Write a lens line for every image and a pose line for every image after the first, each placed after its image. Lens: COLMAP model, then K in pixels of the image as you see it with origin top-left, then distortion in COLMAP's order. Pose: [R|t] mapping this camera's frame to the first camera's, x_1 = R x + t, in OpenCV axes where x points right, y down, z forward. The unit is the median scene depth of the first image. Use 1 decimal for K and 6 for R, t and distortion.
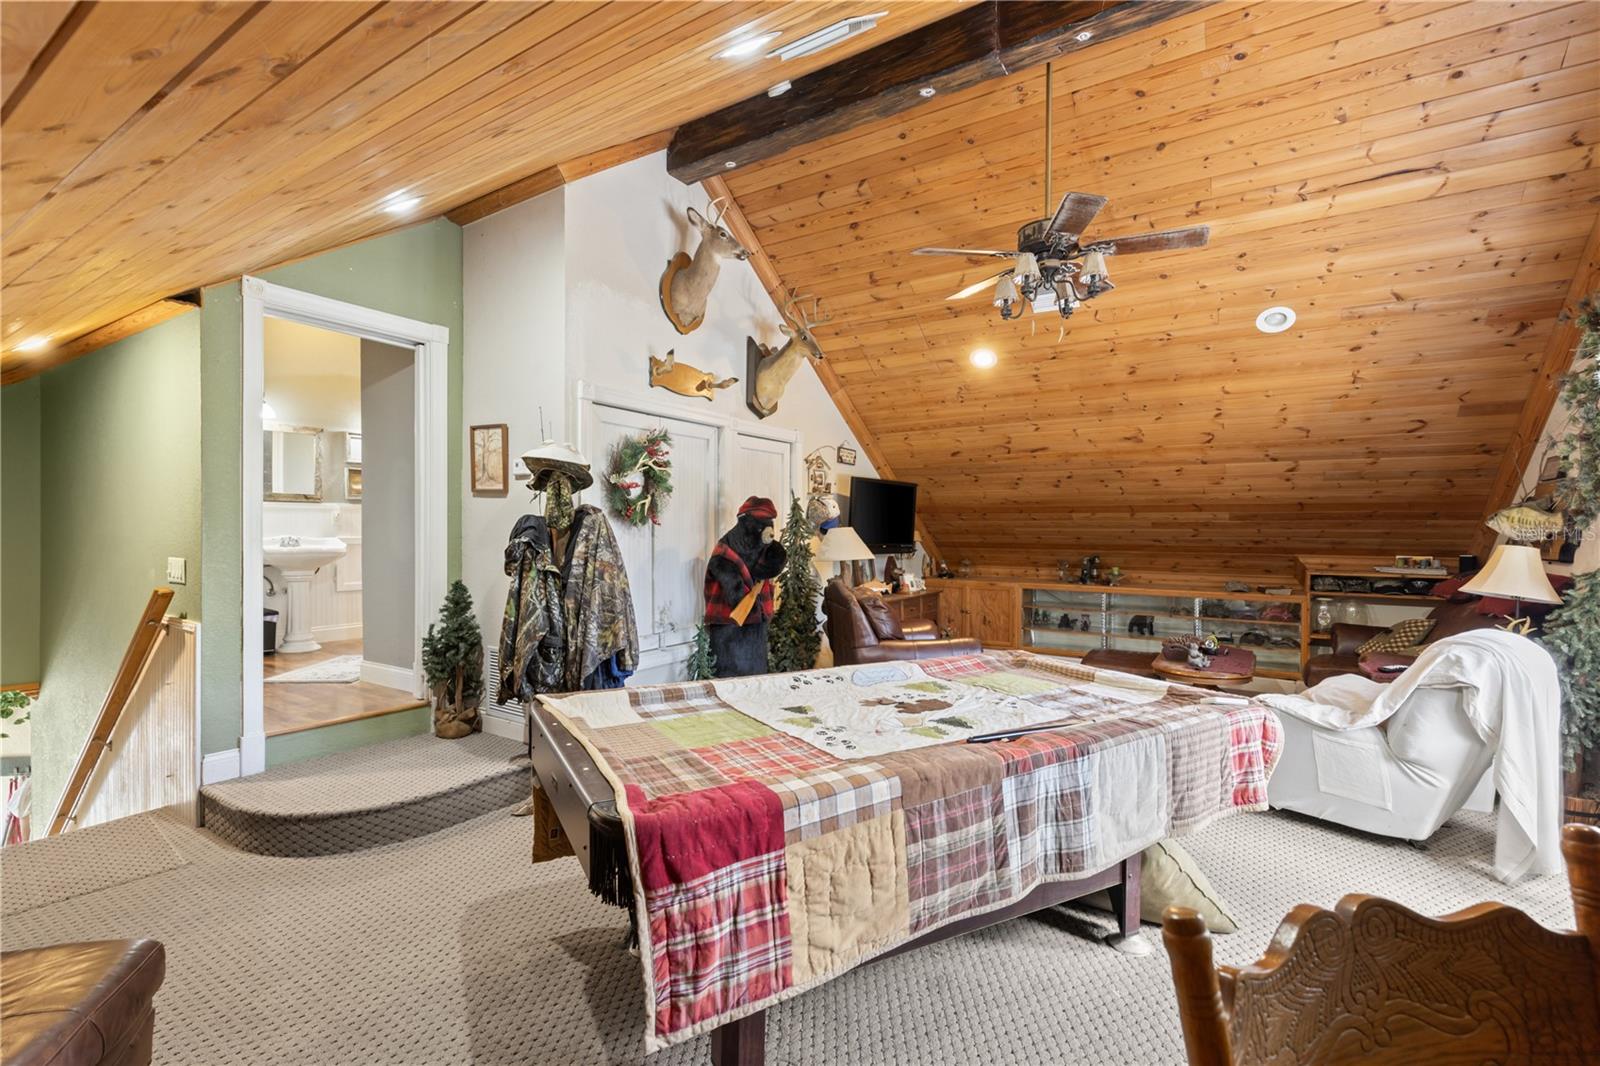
lens RADIAL K [[726.1, 0, 799.1], [0, 726.1, 533.1], [0, 0, 1]] dist [0.006154, 0.000664]
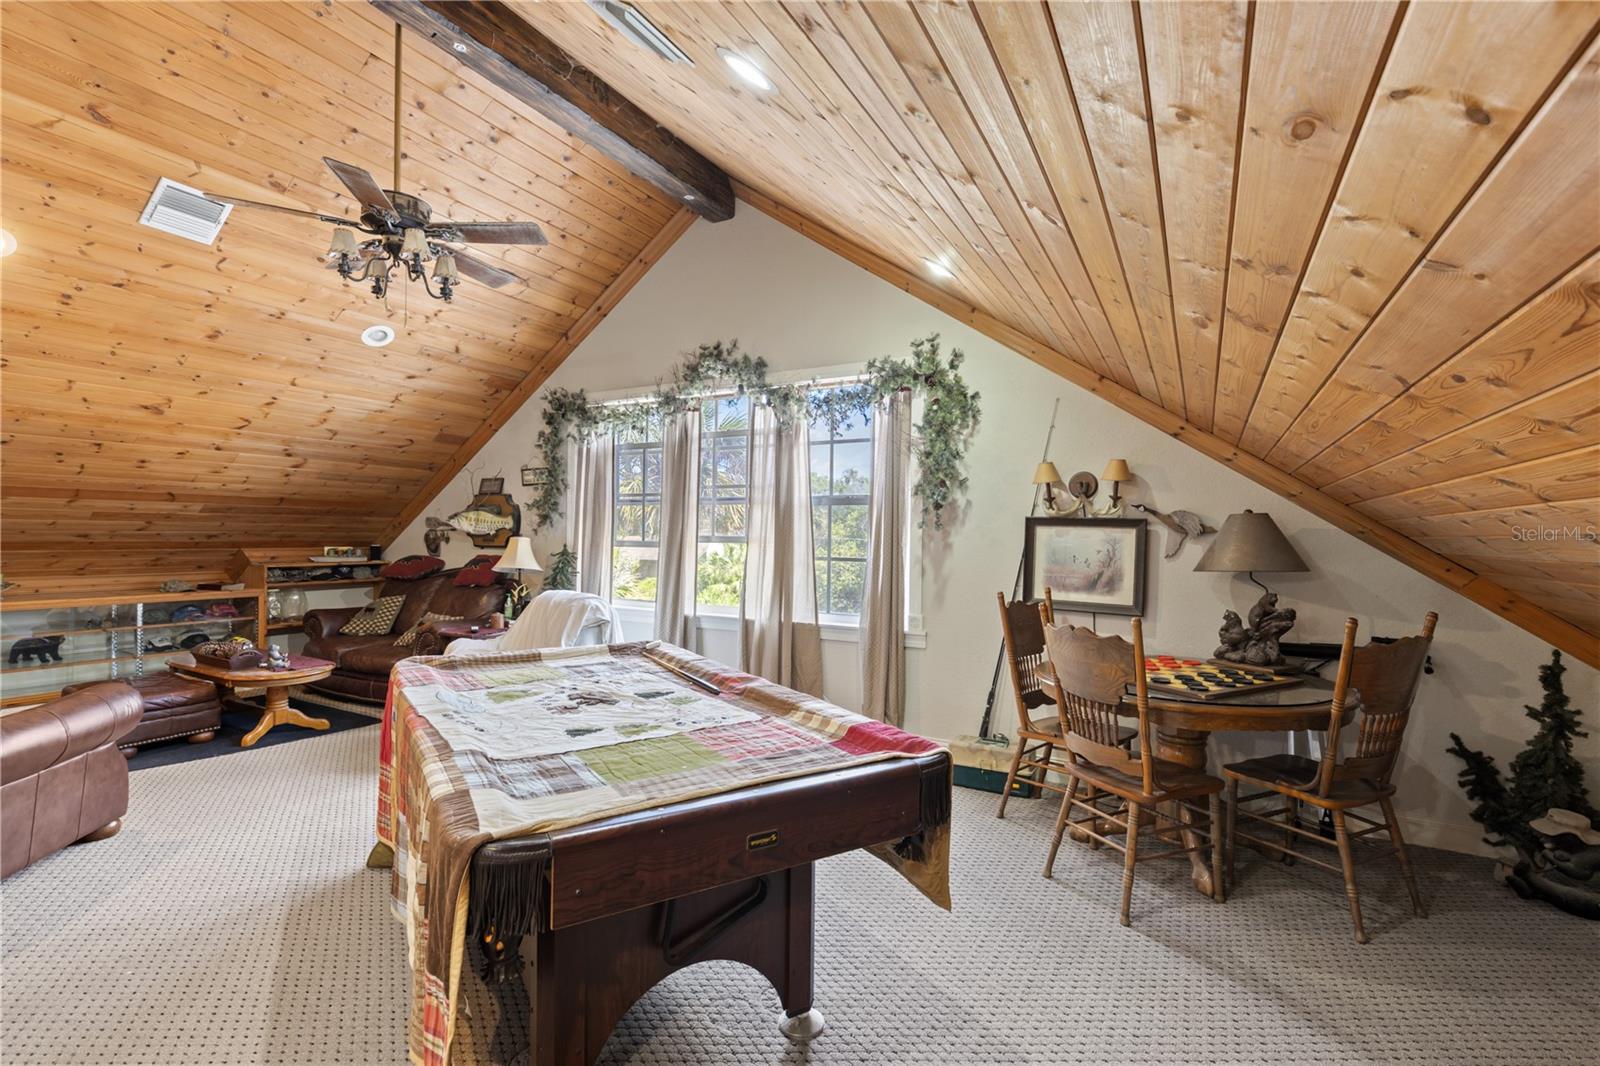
lens RADIAL K [[726.1, 0, 797.7], [0, 726.1, 530.3], [0, 0, 1]] dist [0.006154, 0.000664]
pose [[-0.071541, -0.002440, 0.997435, -0.445352], [-0.008003, 0.999966, 0.001872, -0.003637], [-0.997406, -0.007849, -0.071558, 0.393232]]
